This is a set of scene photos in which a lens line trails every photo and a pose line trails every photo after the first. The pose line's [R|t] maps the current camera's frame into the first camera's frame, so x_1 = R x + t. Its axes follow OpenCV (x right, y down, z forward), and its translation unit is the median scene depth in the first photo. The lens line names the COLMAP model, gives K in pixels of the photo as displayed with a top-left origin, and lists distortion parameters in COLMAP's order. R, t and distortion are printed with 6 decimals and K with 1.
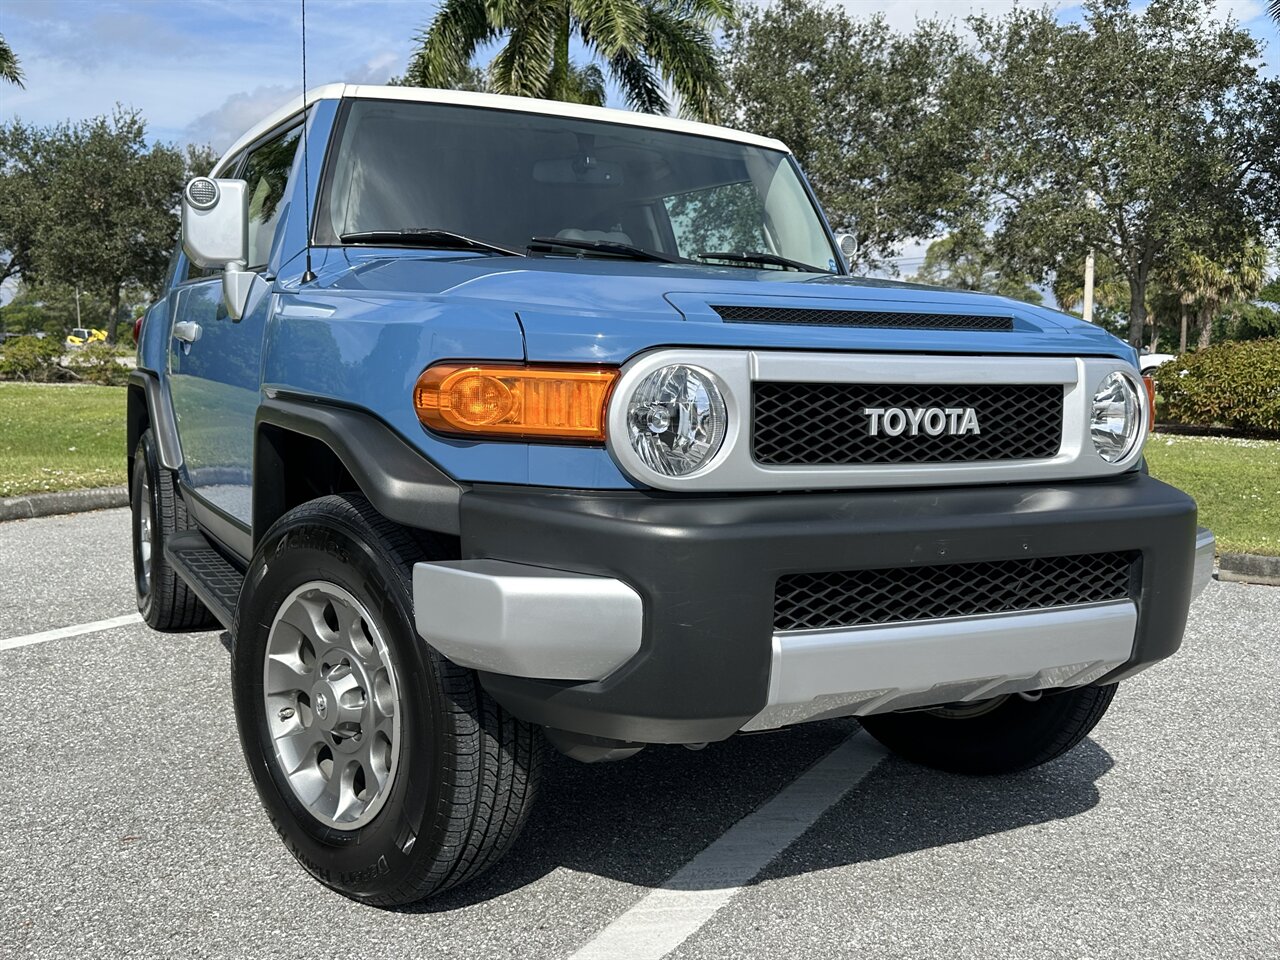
lens RADIAL K [[1255.5, 0, 640.6], [0, 1255.5, 476.2], [0, 0, 1]] dist [0.046864, 0.000000]
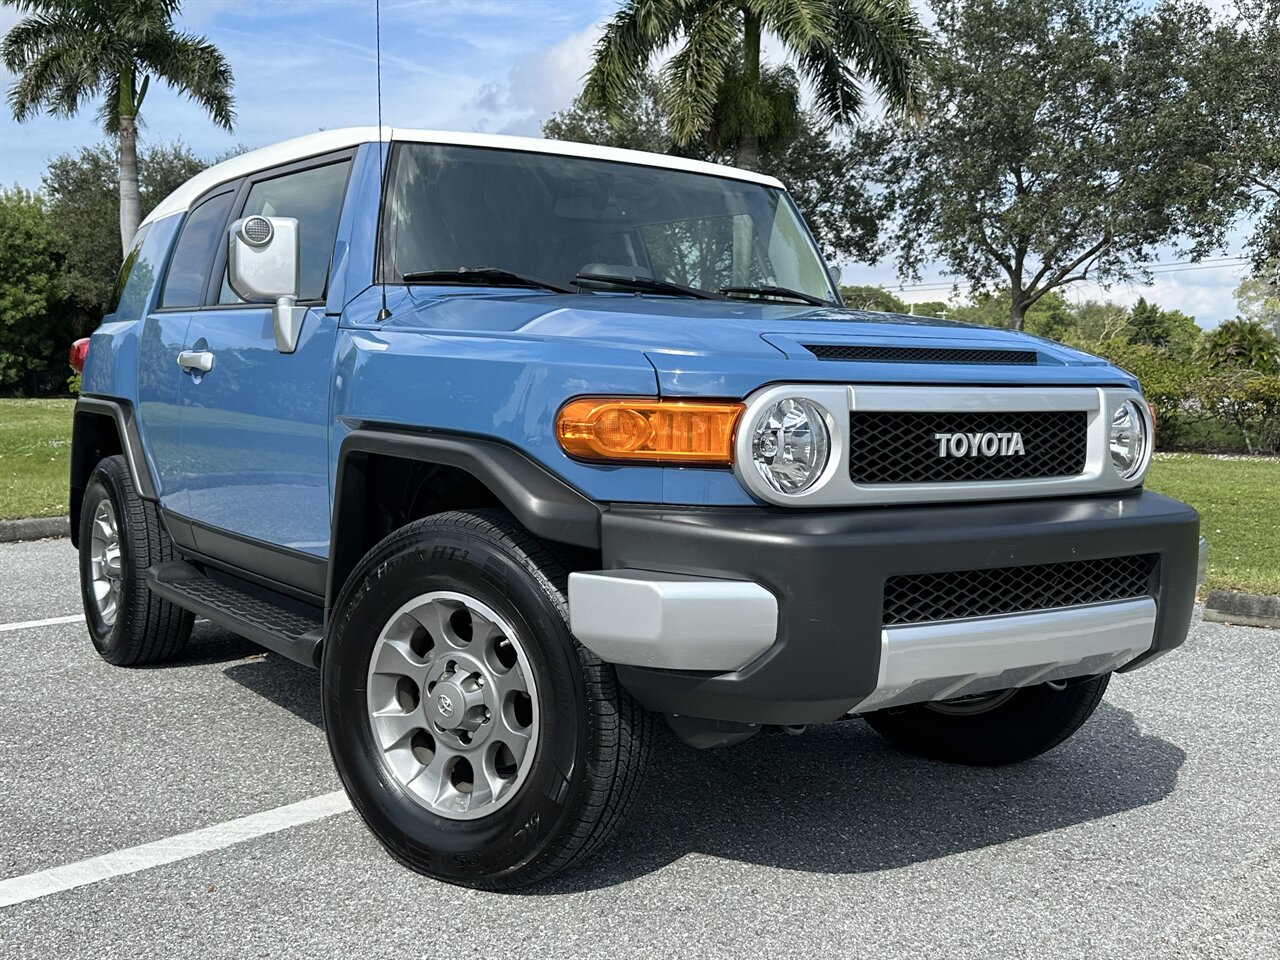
lens RADIAL K [[1391.3, 0, 634.3], [0, 1391.3, 483.6], [0, 0, 1]] dist [0.052660, 0.000000]
pose [[0.993740, -0.013336, 0.110919, -0.236291], [0.015067, 0.999777, -0.014785, 0.006467], [-0.110697, 0.016364, 0.993719, -0.237515]]
